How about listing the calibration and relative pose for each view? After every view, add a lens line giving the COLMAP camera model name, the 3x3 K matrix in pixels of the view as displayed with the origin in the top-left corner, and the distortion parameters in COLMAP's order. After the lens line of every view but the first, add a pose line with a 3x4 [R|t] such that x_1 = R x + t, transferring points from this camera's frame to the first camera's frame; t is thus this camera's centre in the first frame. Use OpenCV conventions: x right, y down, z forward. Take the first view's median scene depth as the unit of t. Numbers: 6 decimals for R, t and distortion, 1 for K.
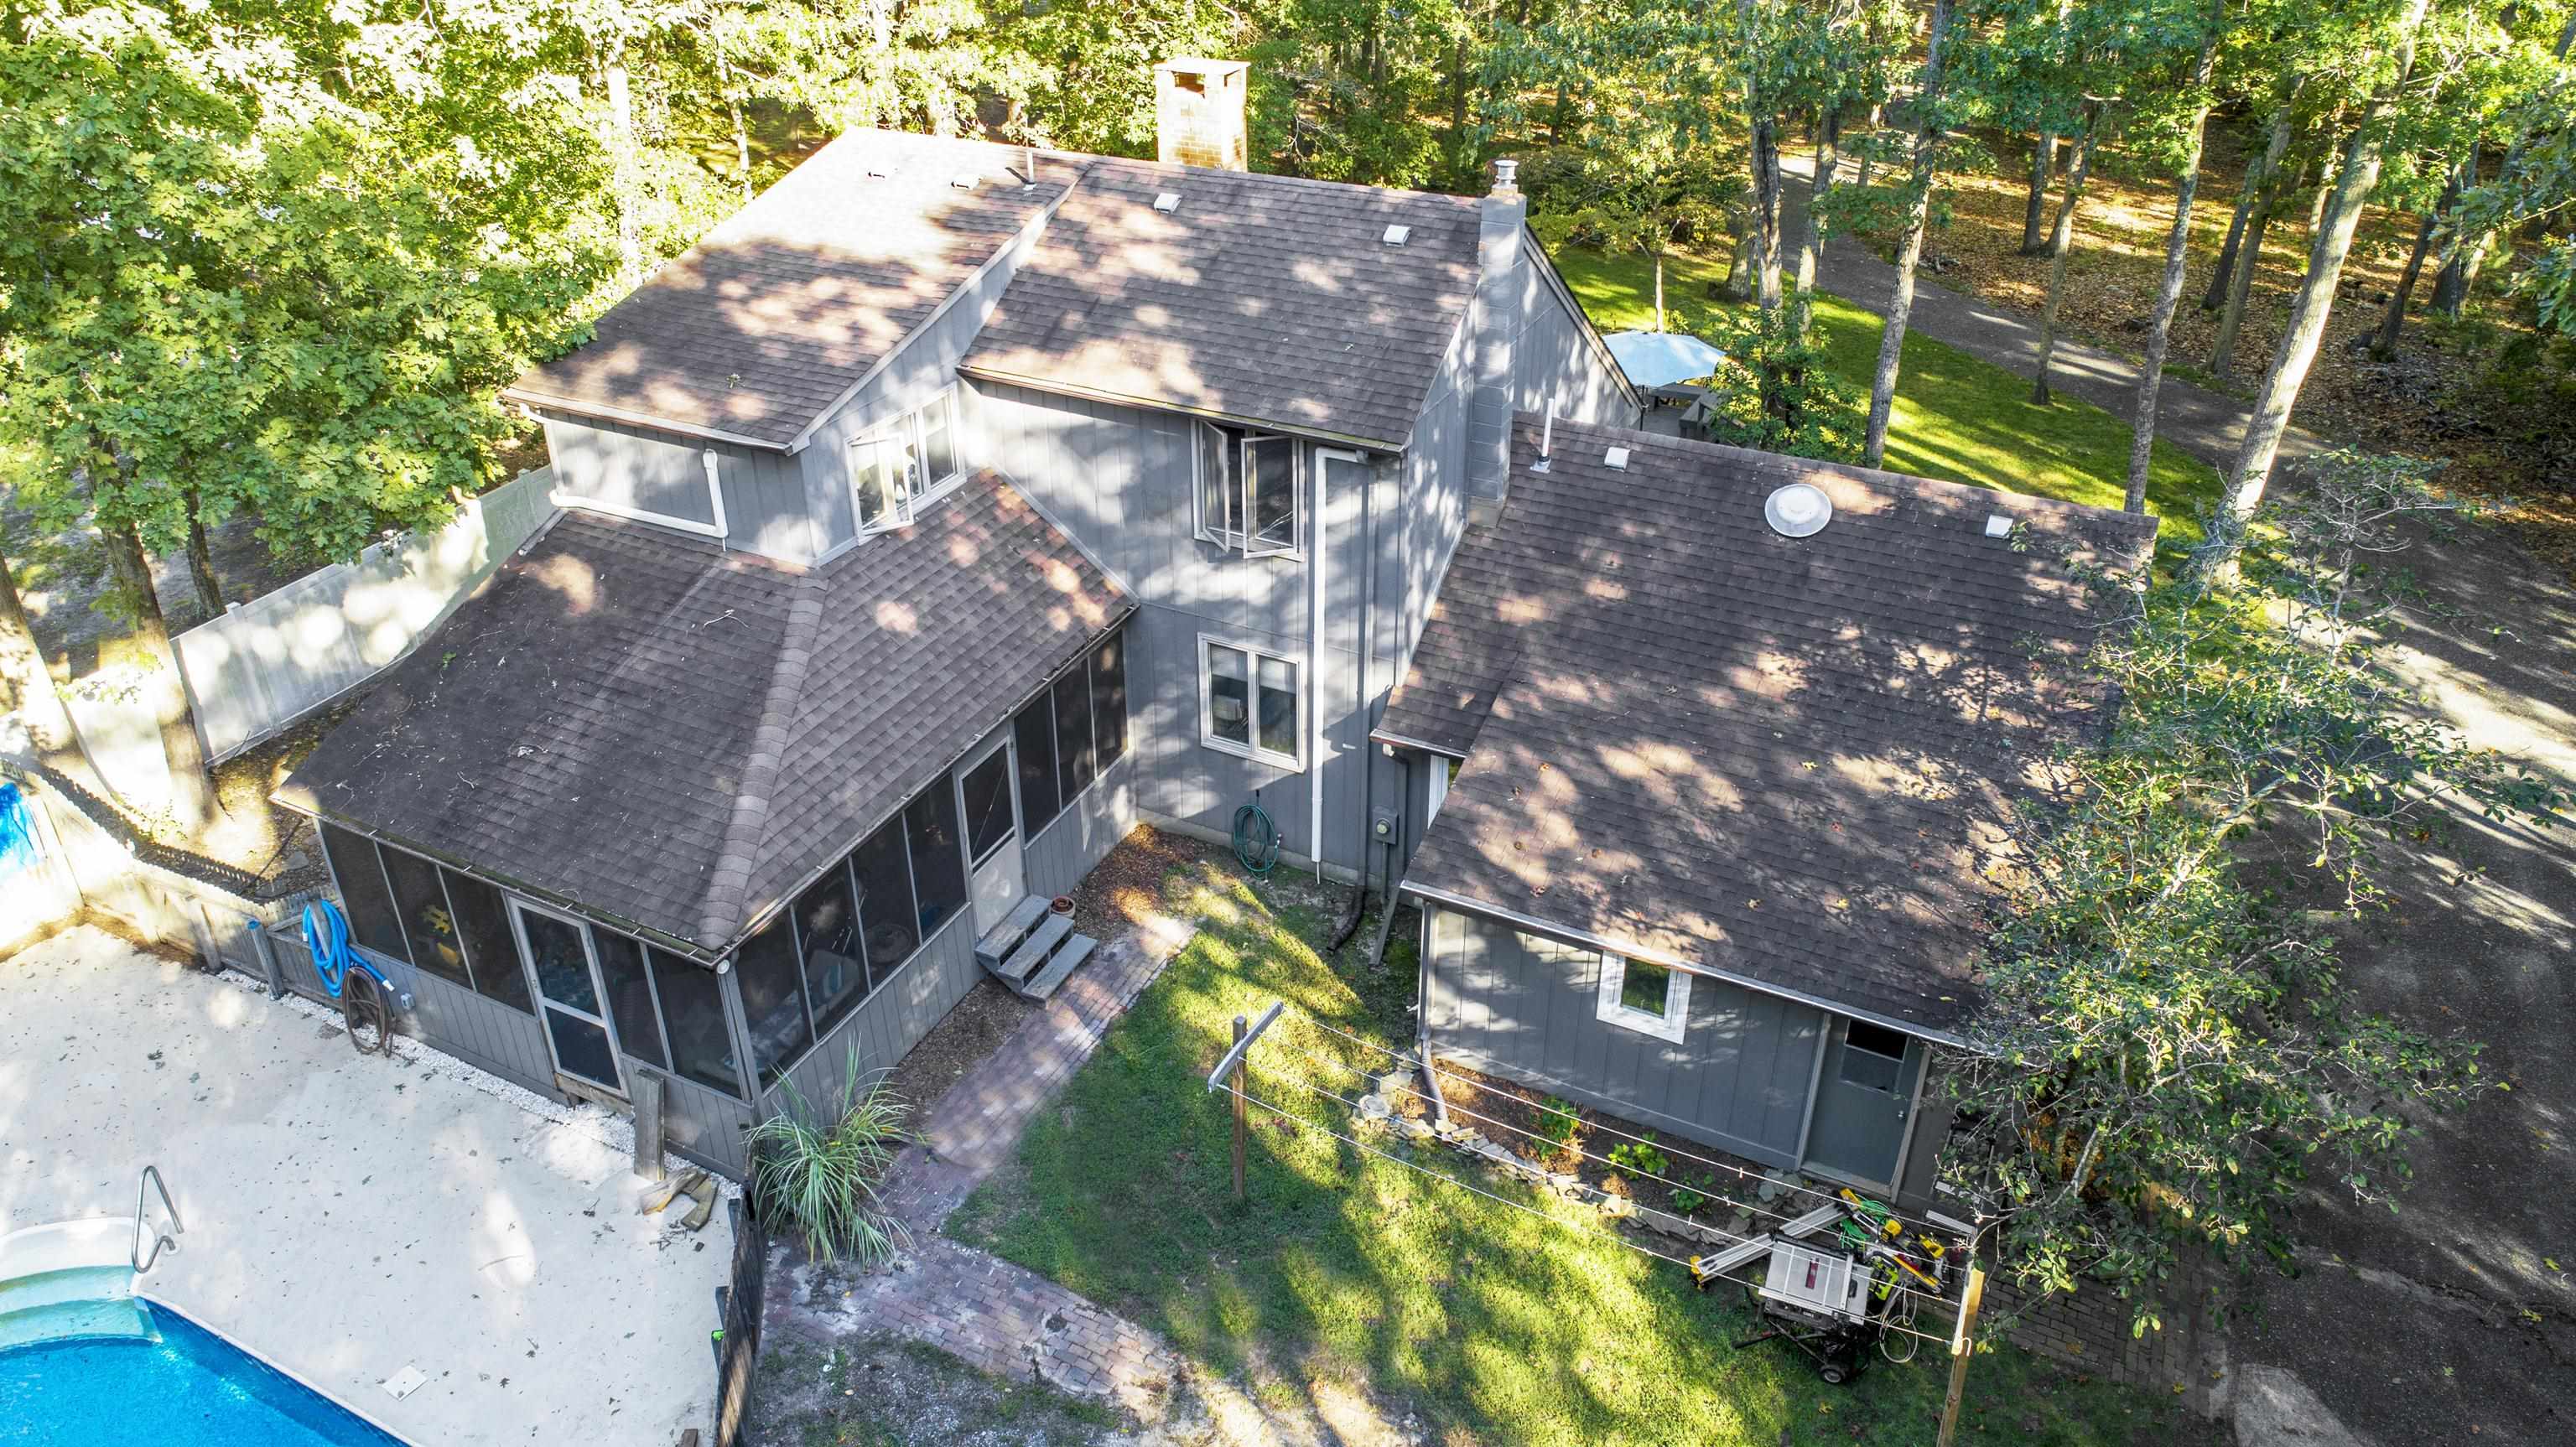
lens RADIAL K [[1696.2, 0, 1286.8], [0, 1696.2, 651.3], [0, 0, 1]] dist [-0.003659, -0.001950]
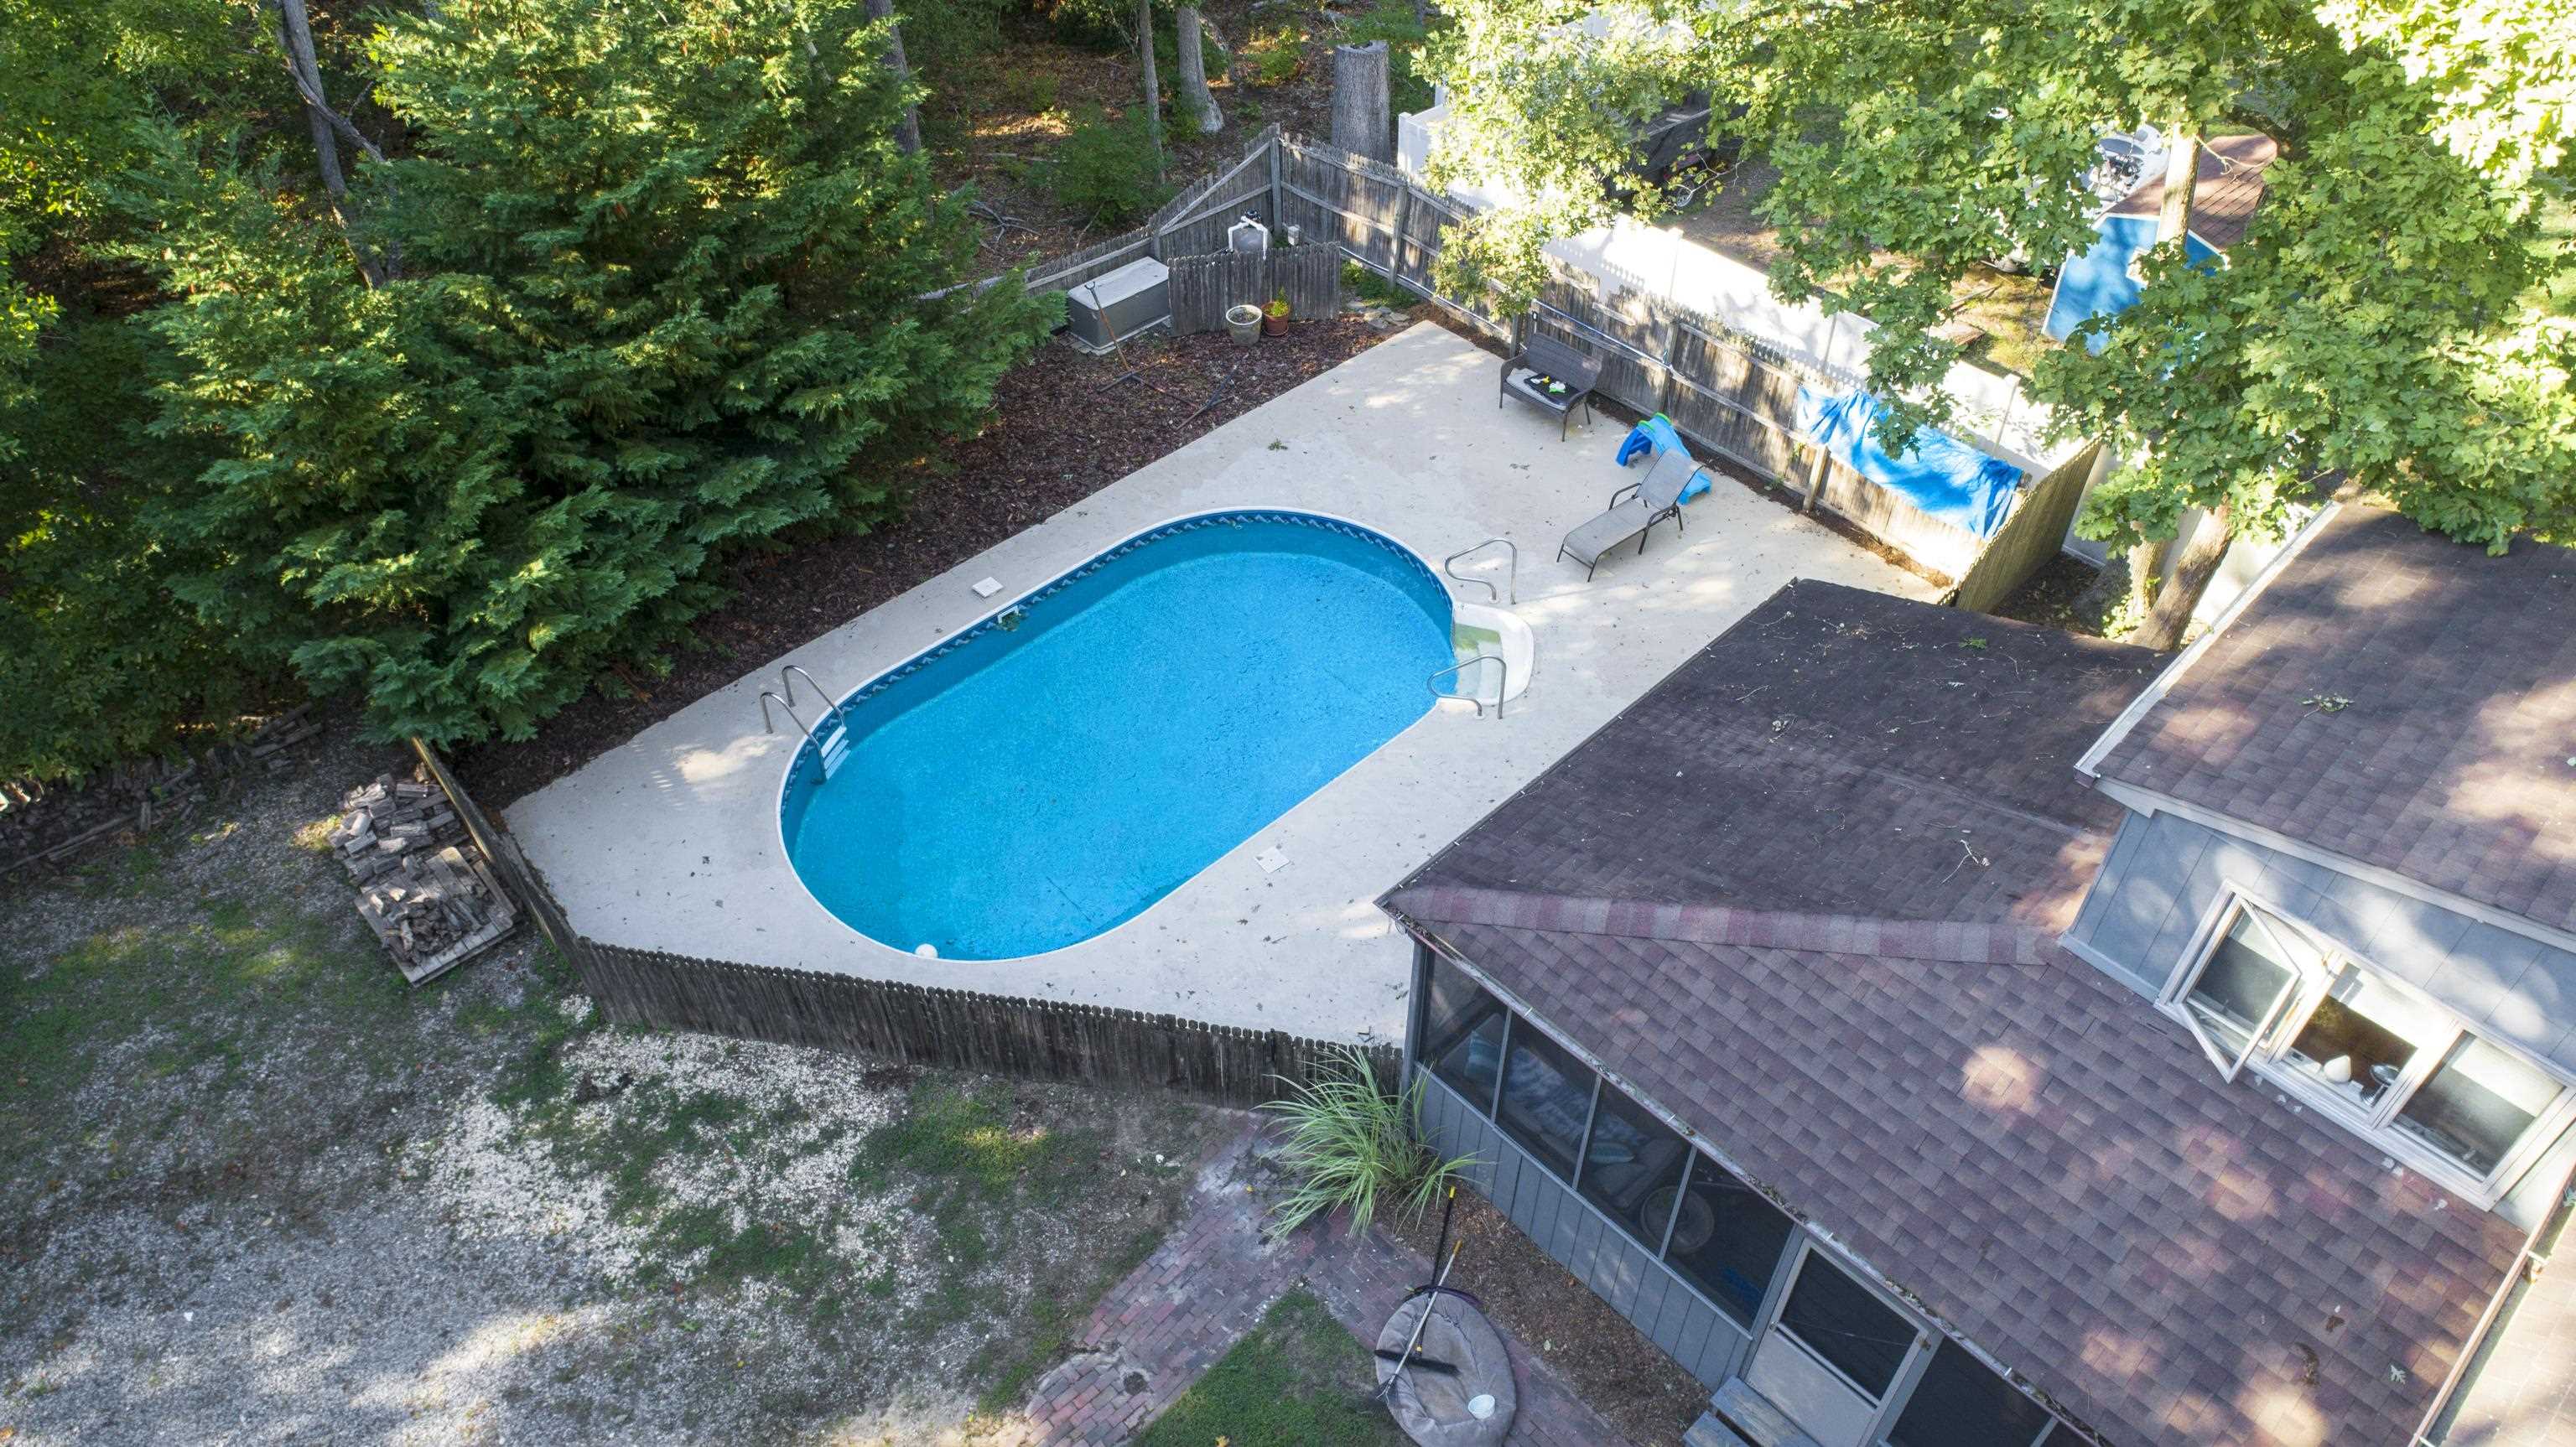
lens RADIAL K [[1696.2, 0, 1286.8], [0, 1696.2, 651.3], [0, 0, 1]] dist [-0.003659, -0.001950]
pose [[-0.337011, 0.630586, -0.699132, 0.220580], [-0.456250, 0.540172, 0.707143, -0.487309], [0.823565, 0.557294, 0.105660, 0.737338]]
